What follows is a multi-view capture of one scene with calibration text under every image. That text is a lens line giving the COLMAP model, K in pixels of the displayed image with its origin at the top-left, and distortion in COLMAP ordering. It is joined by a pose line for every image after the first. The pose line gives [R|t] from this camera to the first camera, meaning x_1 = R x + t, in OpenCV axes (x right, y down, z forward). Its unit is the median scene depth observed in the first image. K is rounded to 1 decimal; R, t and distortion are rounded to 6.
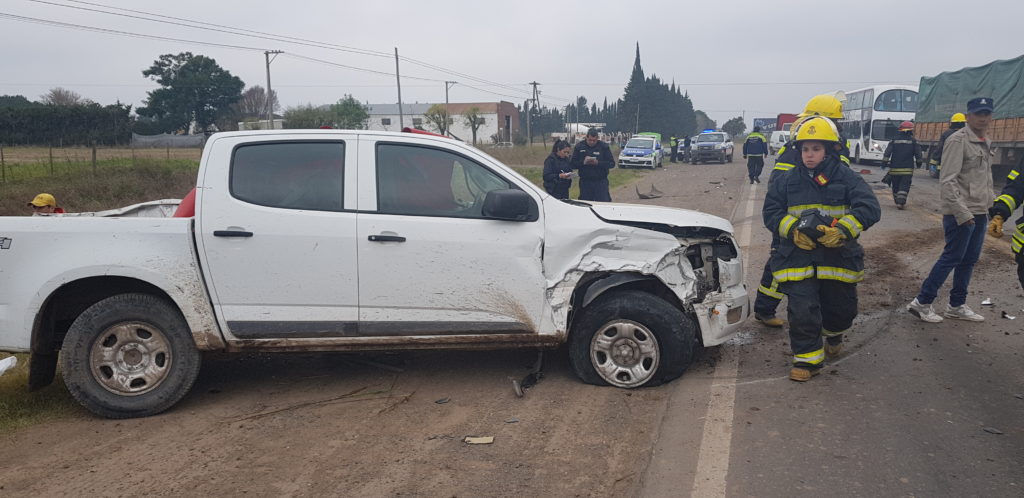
lens RADIAL K [[788.2, 0, 526.6], [0, 788.2, 248.2], [0, 0, 1]] dist [0.112325, -0.201234]
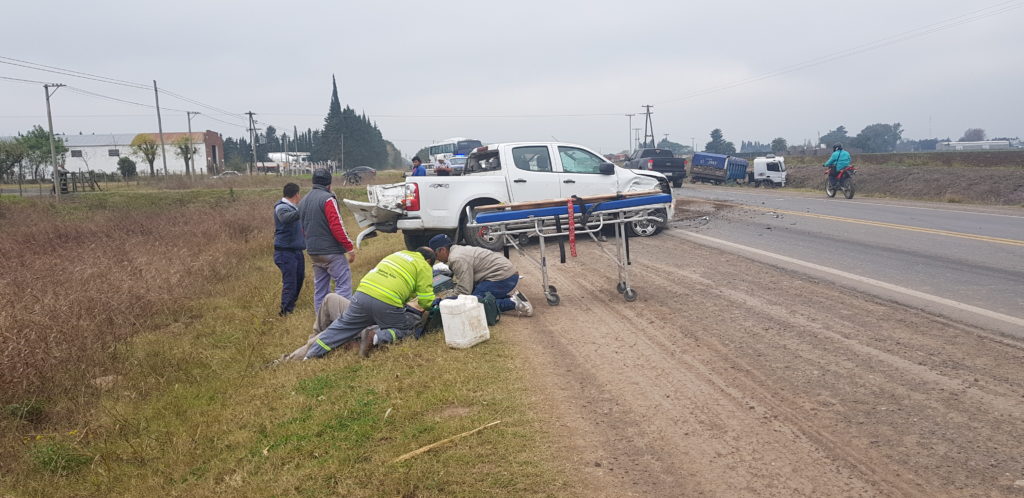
lens RADIAL K [[788.2, 0, 526.6], [0, 788.2, 248.2], [0, 0, 1]] dist [0.112325, -0.201234]
pose [[0.921368, -0.061733, 0.383757, -1.302625], [0.075835, 0.996884, -0.021709, 0.249709], [-0.381221, 0.049104, 0.923179, -1.347155]]
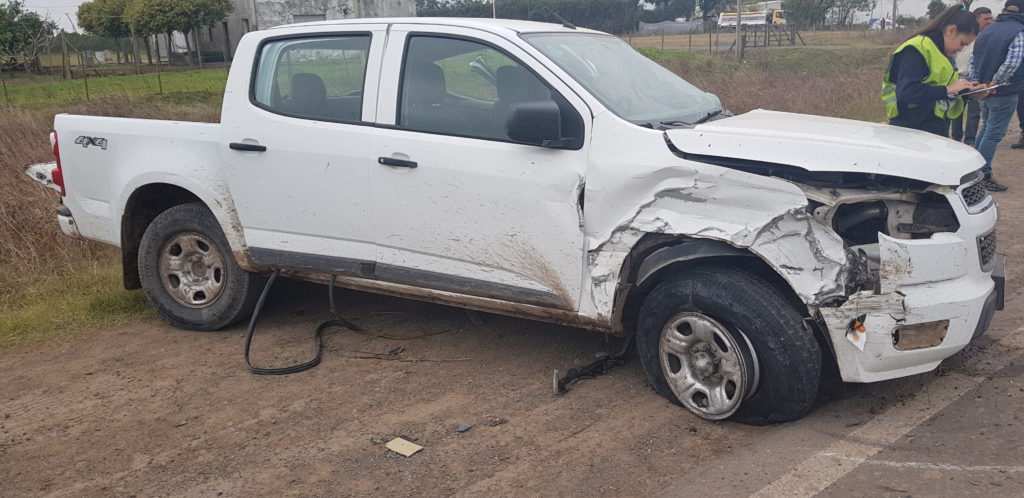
lens RADIAL K [[788.2, 0, 526.6], [0, 788.2, 248.2], [0, 0, 1]] dist [0.112325, -0.201234]
pose [[0.829917, 0.121426, -0.544512, 0.347657], [-0.044337, 0.987294, 0.152591, -0.051361], [0.556122, -0.102496, 0.824756, 0.412293]]
